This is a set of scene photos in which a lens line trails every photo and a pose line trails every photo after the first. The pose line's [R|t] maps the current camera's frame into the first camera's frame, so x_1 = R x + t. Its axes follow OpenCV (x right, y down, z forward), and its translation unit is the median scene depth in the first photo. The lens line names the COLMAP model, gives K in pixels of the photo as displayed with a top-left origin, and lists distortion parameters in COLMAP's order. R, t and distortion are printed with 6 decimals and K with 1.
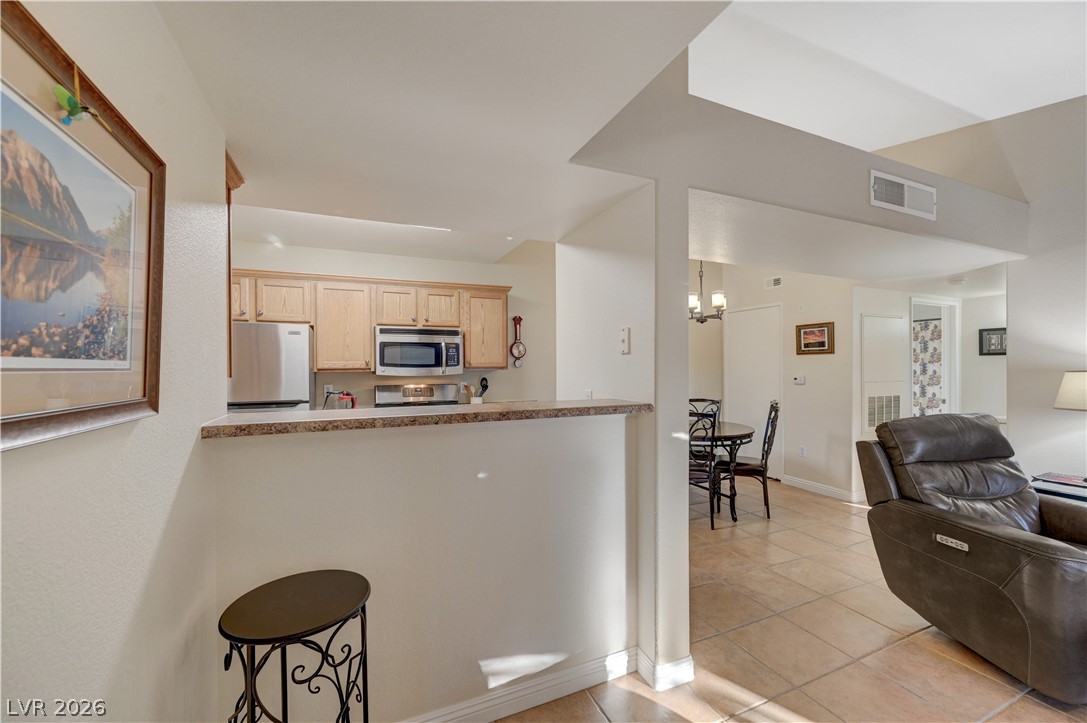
lens RADIAL K [[435.4, 0, 539.1], [0, 435.4, 364.6], [0, 0, 1]] dist [-0.003225, 0.001263]
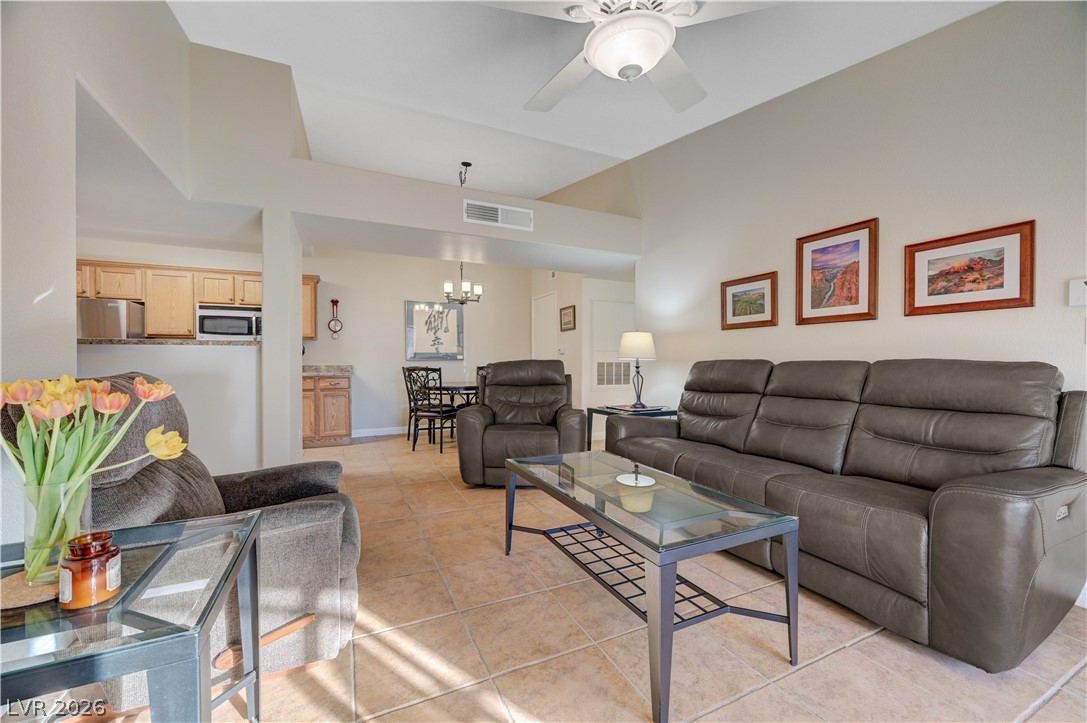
lens RADIAL K [[435.4, 0, 541.7], [0, 435.4, 369.0], [0, 0, 1]] dist [-0.003225, 0.001263]
pose [[0.999655, 0.004882, 0.025812, 0.620488], [-0.005477, 0.999720, 0.023020, 0.072432], [-0.025692, -0.023153, 0.999402, -0.347299]]
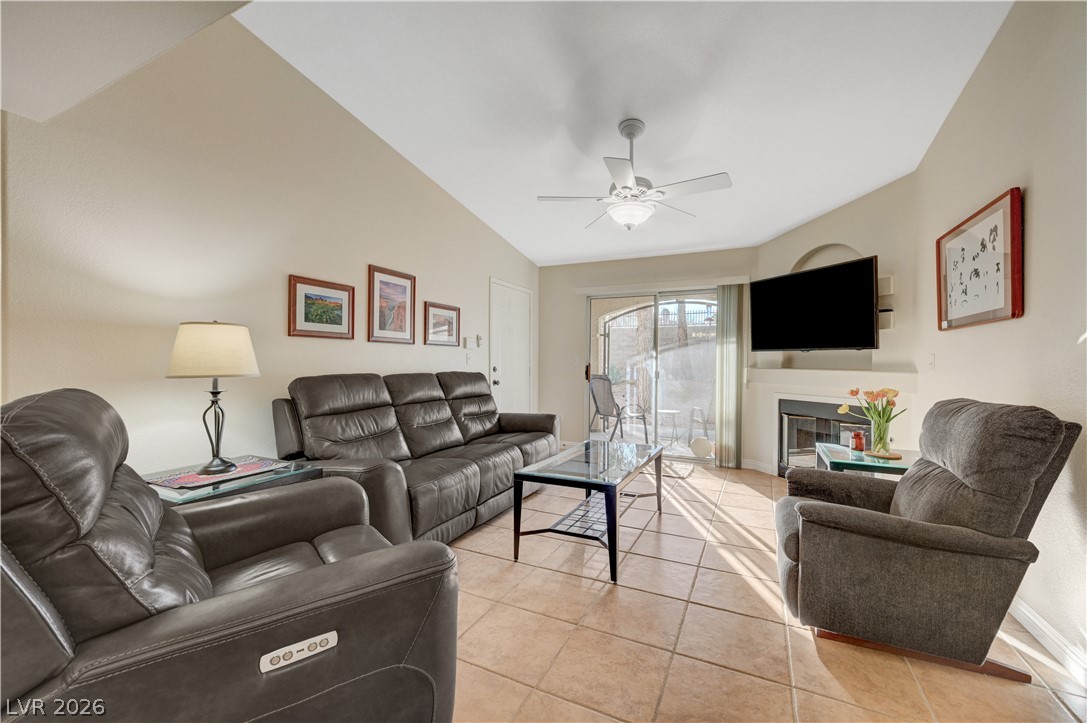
lens RADIAL K [[435.4, 0, 560.0], [0, 435.4, 363.8], [0, 0, 1]] dist [-0.003225, 0.001263]
pose [[-0.666672, -0.002495, 0.745347, 0.199336], [-0.009435, 0.999943, -0.005092, 0.054176], [-0.745291, -0.010427, -0.666657, 0.707897]]
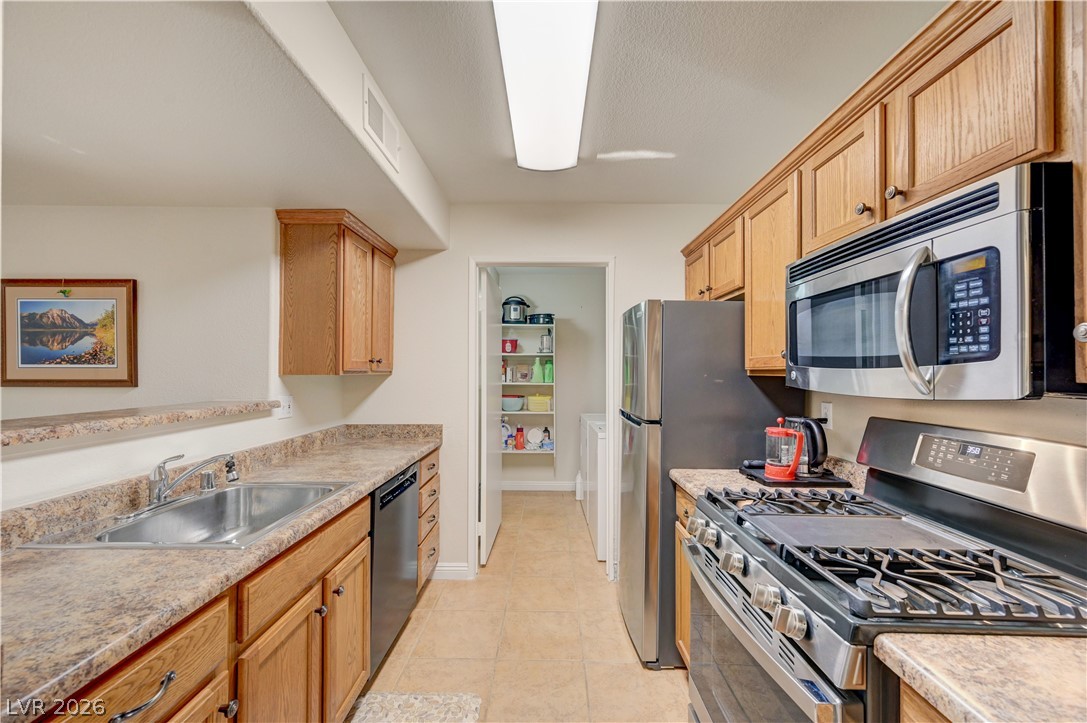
lens RADIAL K [[435.4, 0, 542.3], [0, 435.4, 367.8], [0, 0, 1]] dist [-0.003225, 0.001263]
pose [[-0.405762, 0.002288, -0.913976, 0.084469], [0.006513, 0.999979, -0.000389, 0.005857], [0.913956, -0.006110, -0.405768, 0.911122]]
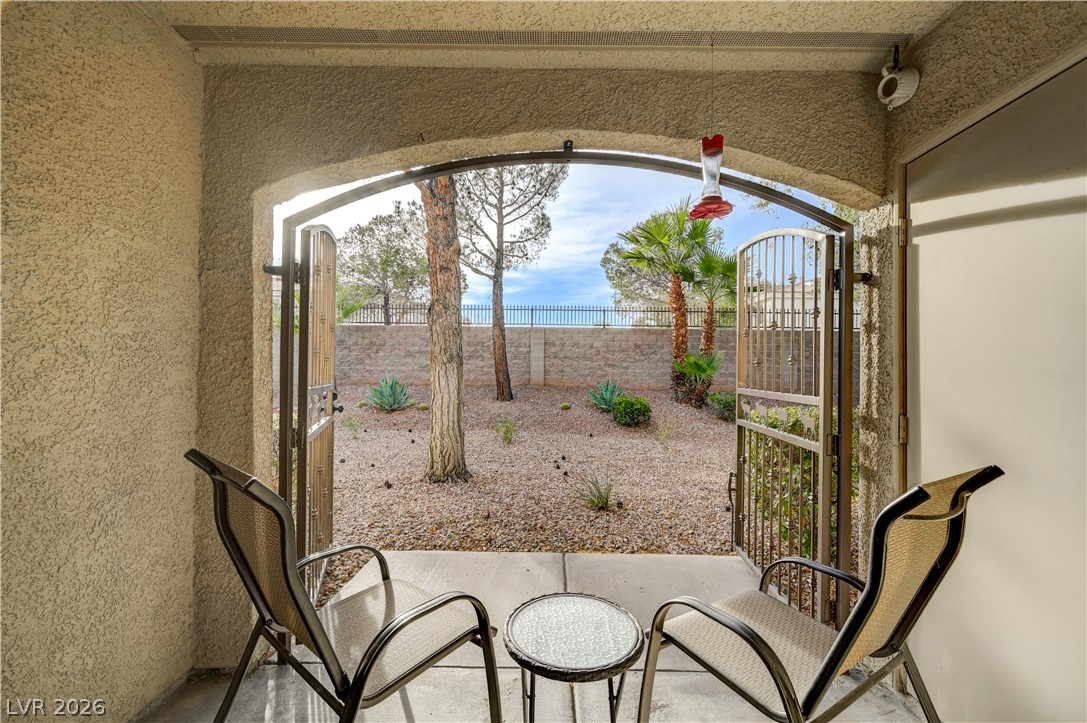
lens RADIAL K [[435.4, 0, 547.5], [0, 435.4, 361.3], [0, 0, 1]] dist [-0.003225, 0.001263]
pose [[-0.914576, 0.009991, 0.404291, 1.089496], [-0.003593, 0.999455, -0.032827, 0.028028], [-0.404399, -0.031476, -0.914041, -0.460529]]
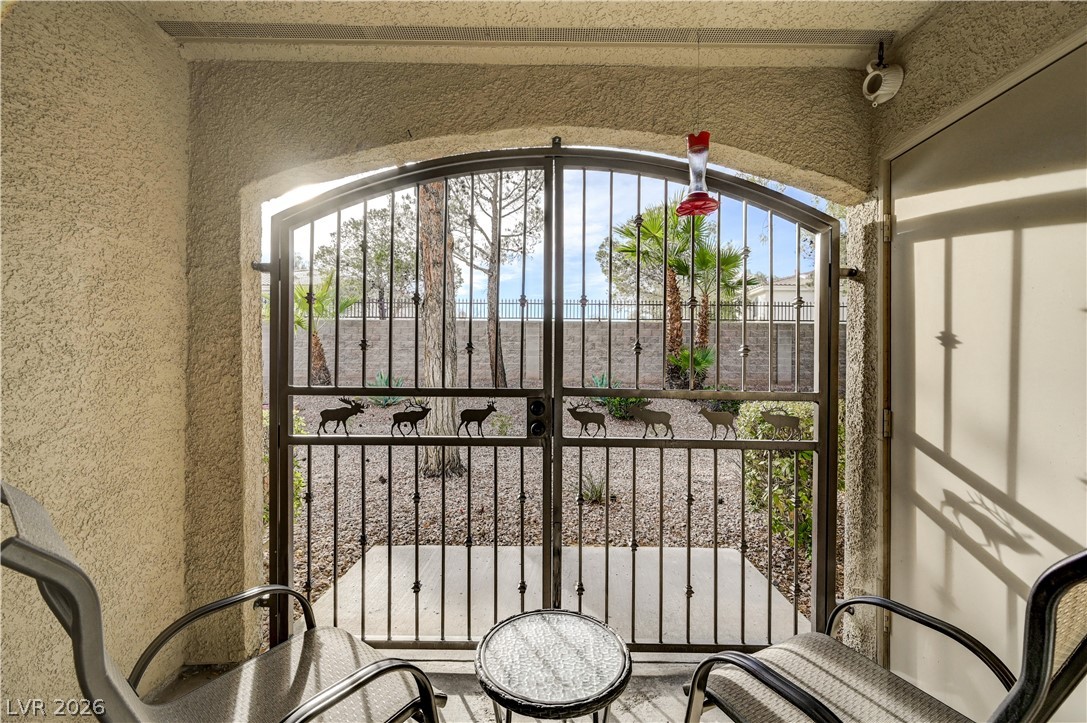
lens RADIAL K [[435.4, 0, 547.7], [0, 435.4, 358.2], [0, 0, 1]] dist [-0.003225, 0.001263]
pose [[-0.917807, 0.011066, 0.396872, 1.080632], [0.001255, 0.999687, -0.024973, 0.025319], [-0.397025, -0.022422, -0.917534, -0.461380]]
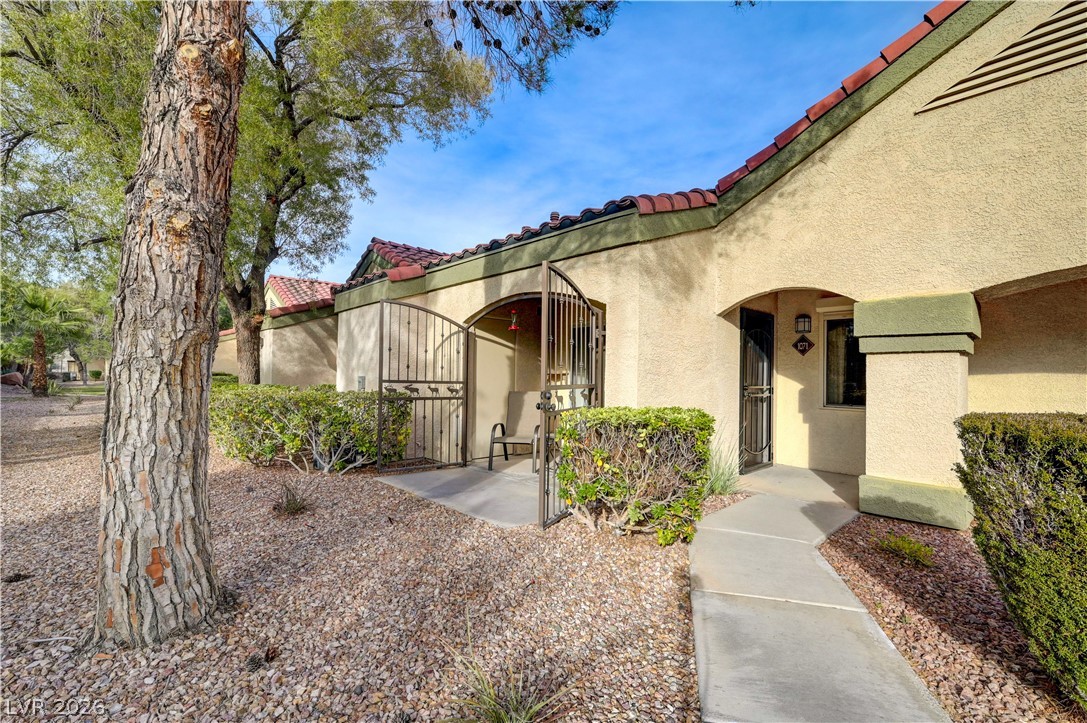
lens RADIAL K [[454.1, 0, 549.8], [0, 454.1, 364.7], [0, 0, 1]] dist [-0.020327, 0.001359]
pose [[-0.937002, -0.009257, -0.349202, 1.274785], [0.001742, 0.999513, -0.031170, 0.044476], [0.349321, -0.029815, -0.936529, 0.649114]]
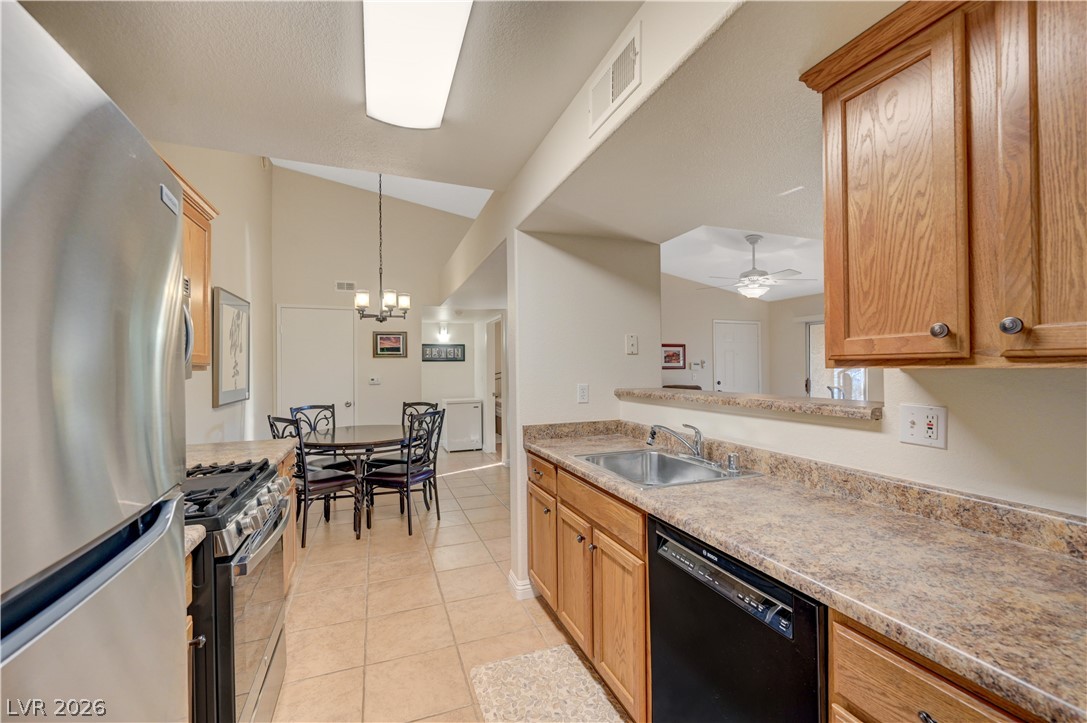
lens RADIAL K [[454.1, 0, 544.6], [0, 454.1, 359.1], [0, 0, 1]] dist [-0.020327, 0.001359]
pose [[0.046999, 0.026662, 0.998539, -0.641560], [0.001010, 0.999642, -0.026739, 0.014548], [-0.998894, 0.002265, 0.046955, 0.632881]]
